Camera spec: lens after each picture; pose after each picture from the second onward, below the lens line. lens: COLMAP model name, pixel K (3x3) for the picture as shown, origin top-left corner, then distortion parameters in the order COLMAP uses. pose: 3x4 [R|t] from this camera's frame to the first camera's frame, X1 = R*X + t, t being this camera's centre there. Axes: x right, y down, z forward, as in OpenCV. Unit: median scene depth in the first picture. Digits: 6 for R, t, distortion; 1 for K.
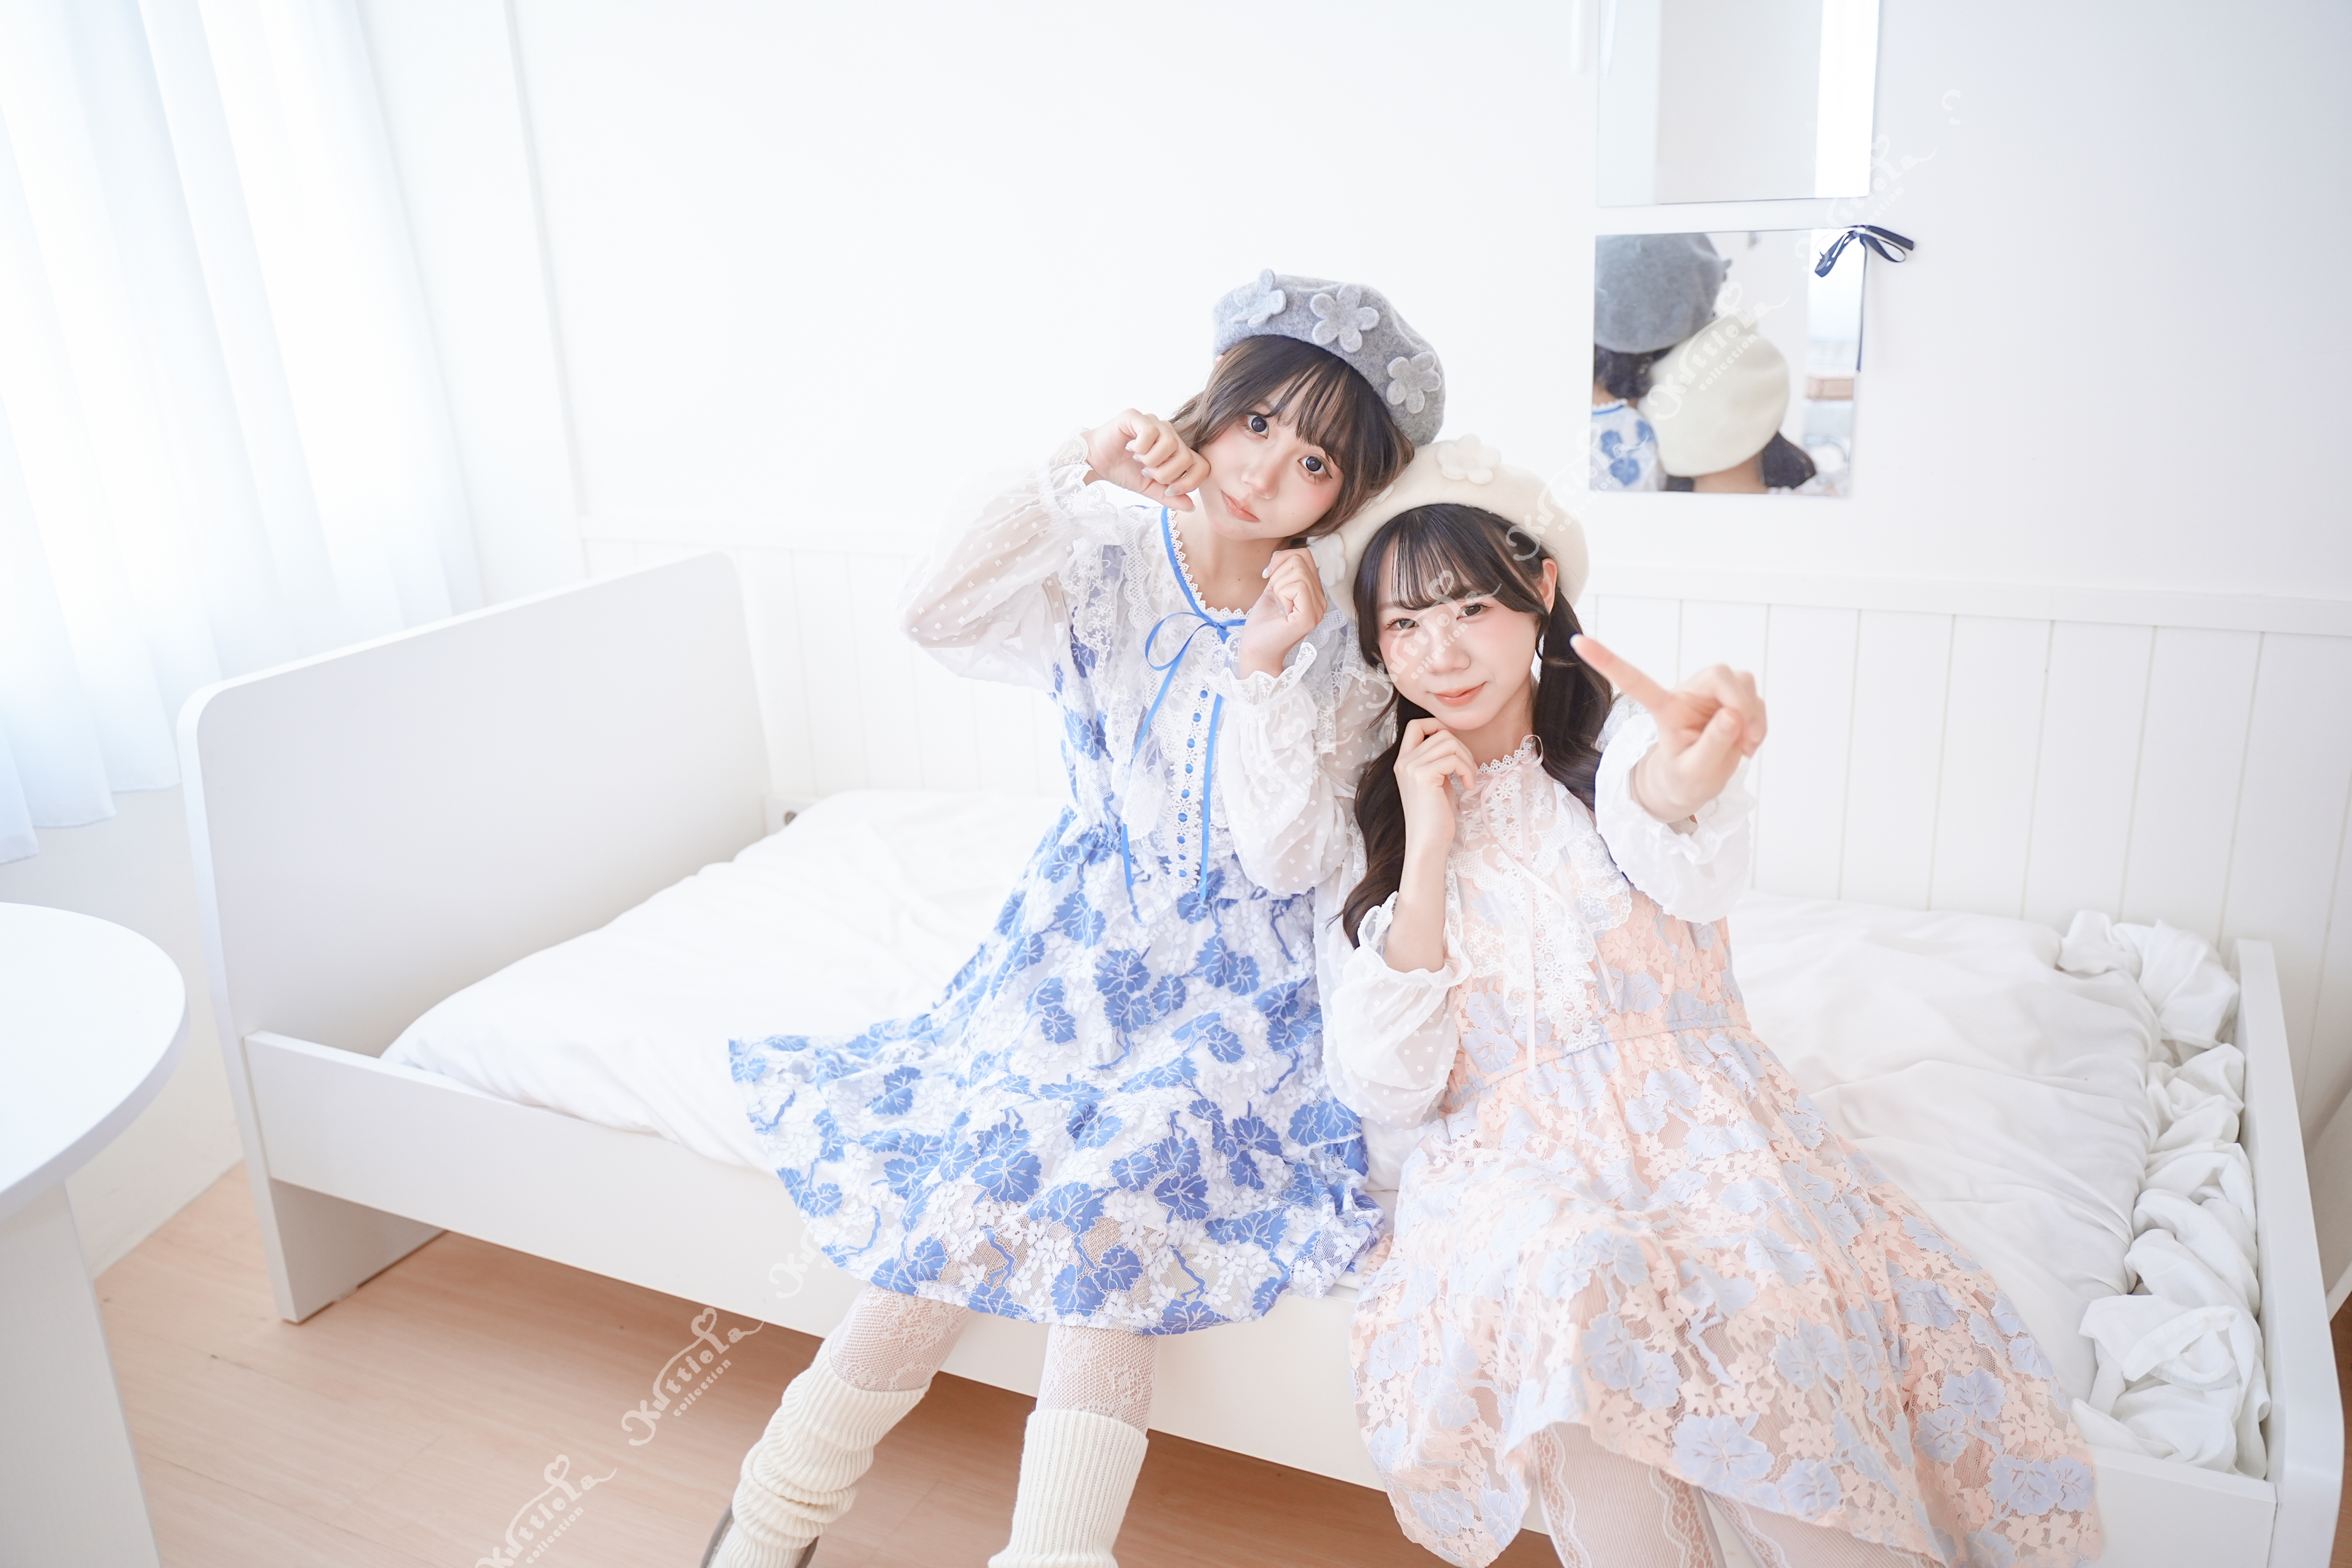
lens RADIAL K [[1811.0, 0, 1176.0], [0, 1811.0, 784.0], [0, 0, 1]] dist [0.010700, 0.009244]
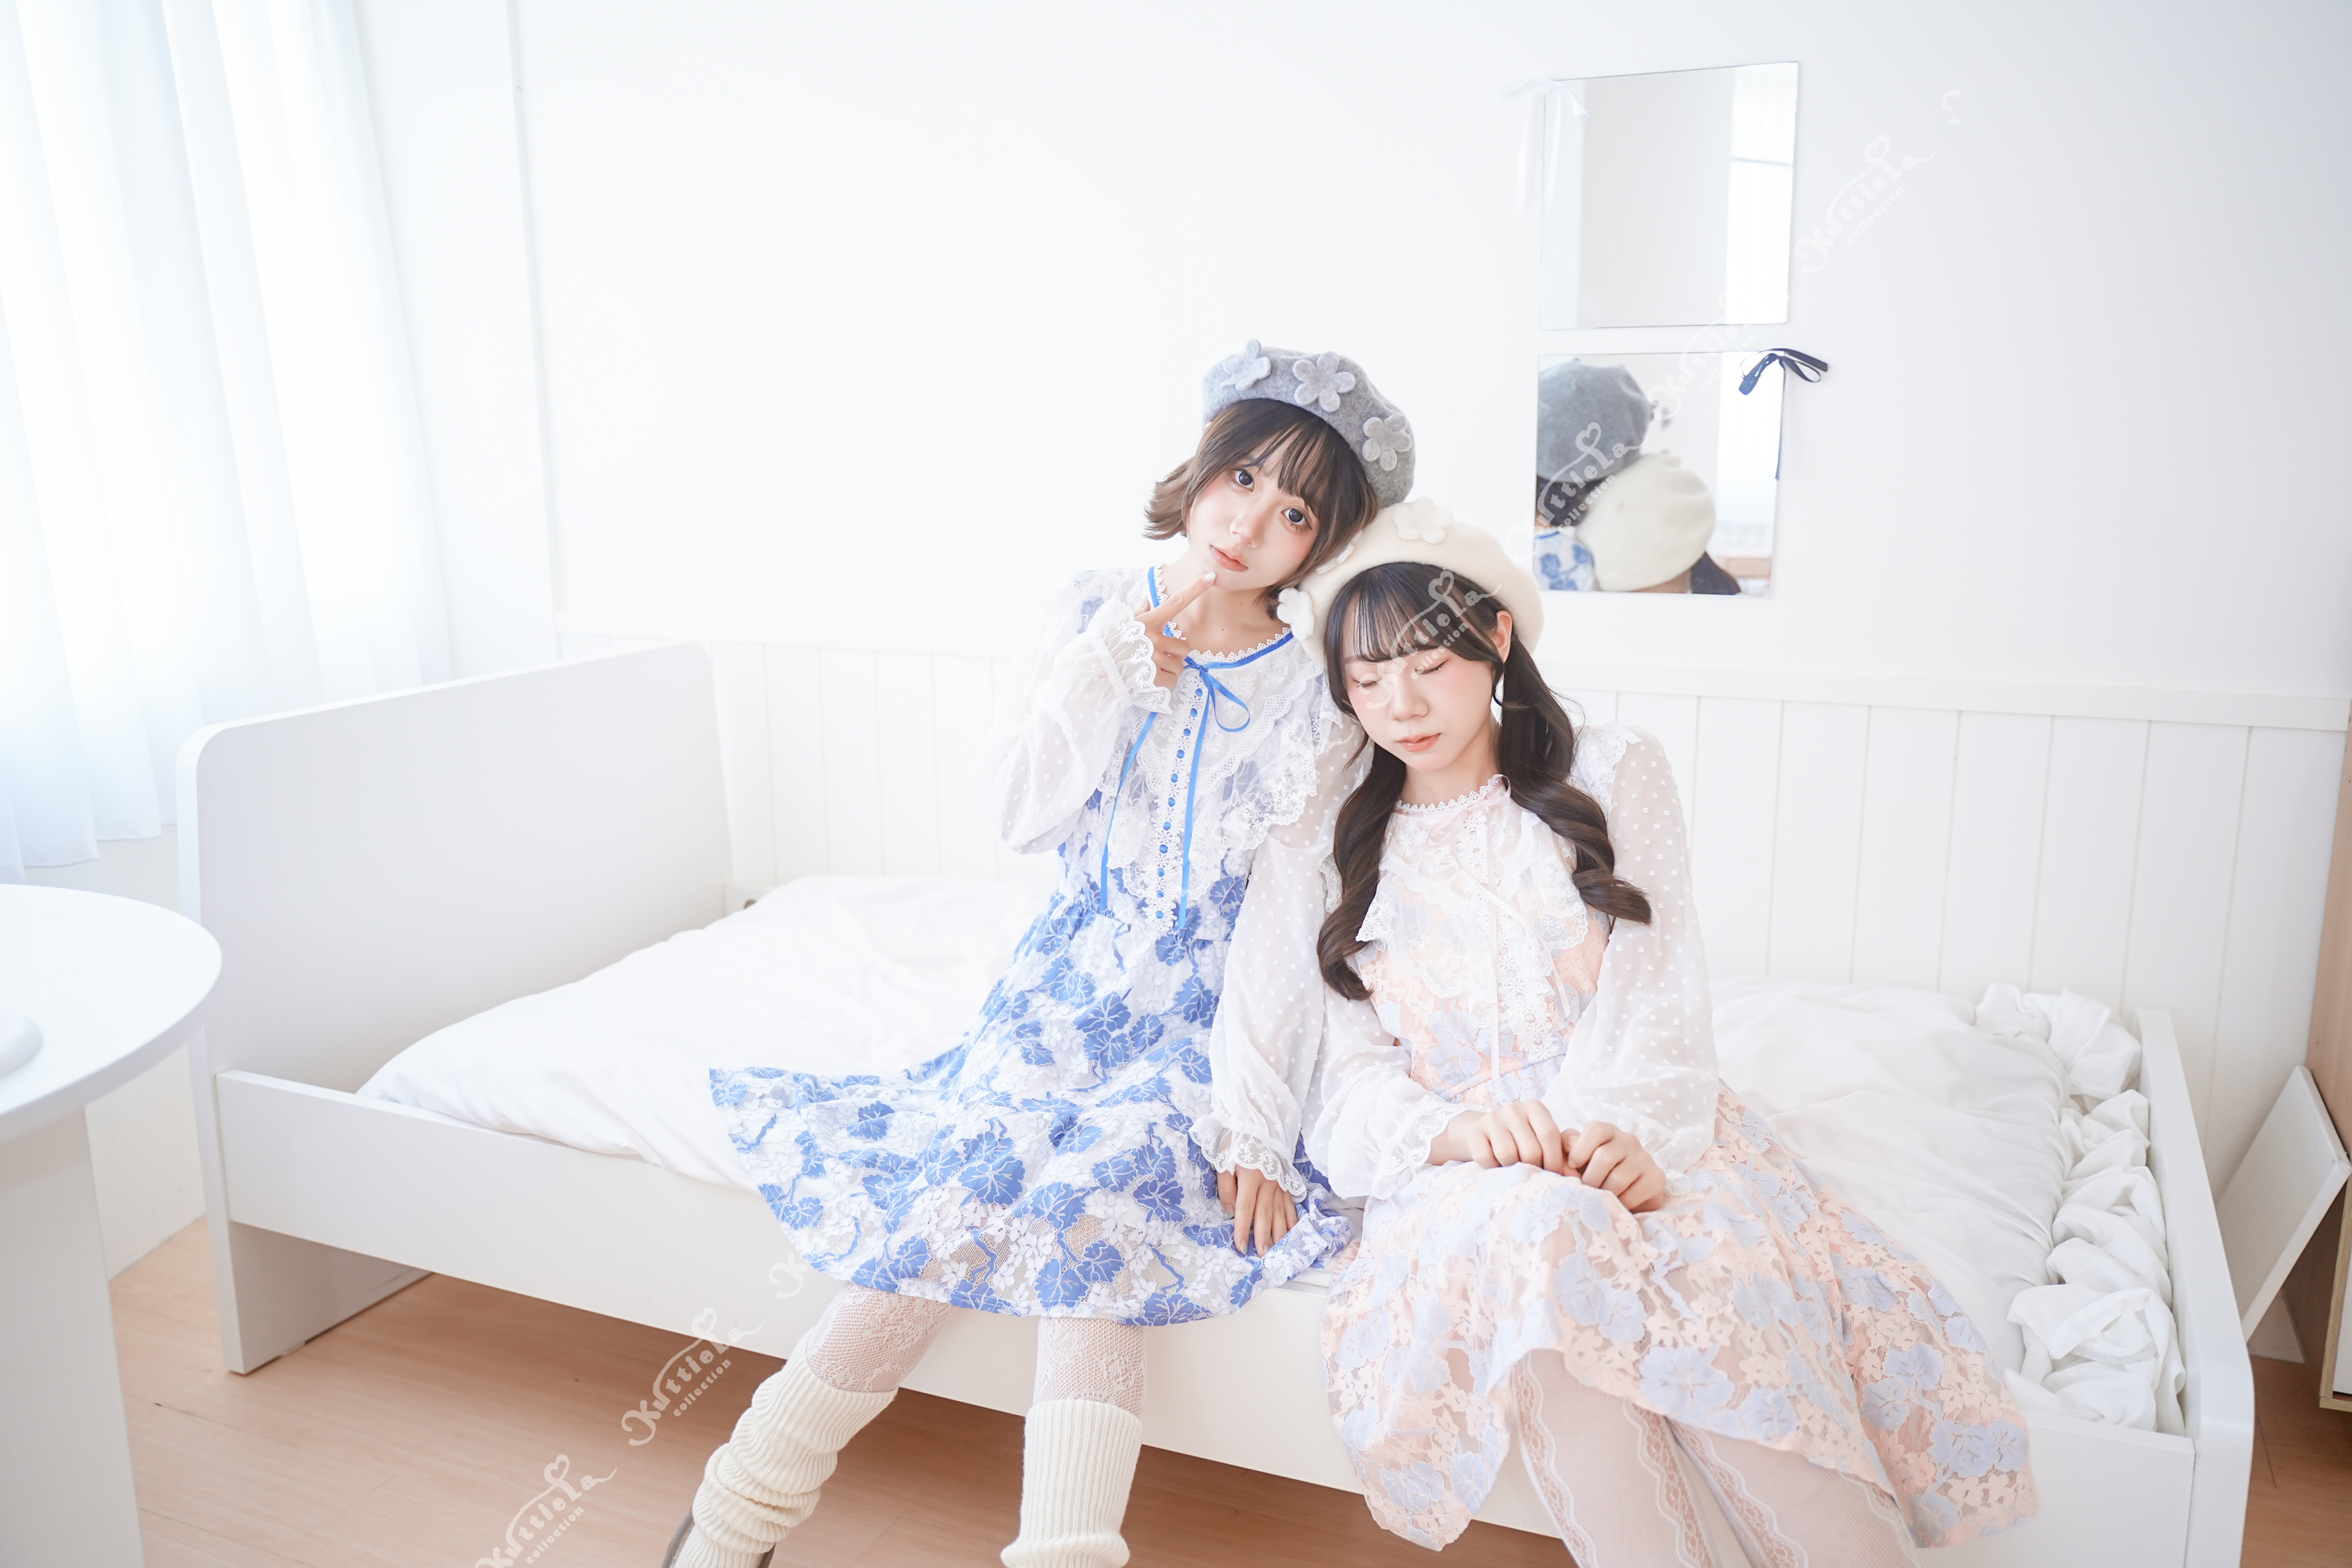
lens RADIAL K [[1811.0, 0, 1176.0], [0, 1811.0, 784.0], [0, 0, 1]] dist [0.010700, 0.009244]
pose [[0.998498, 0.028815, 0.046594, -0.044380], [-0.022812, 0.991945, -0.124598, 0.125785], [-0.049809, 0.123348, 0.991113, -0.062424]]
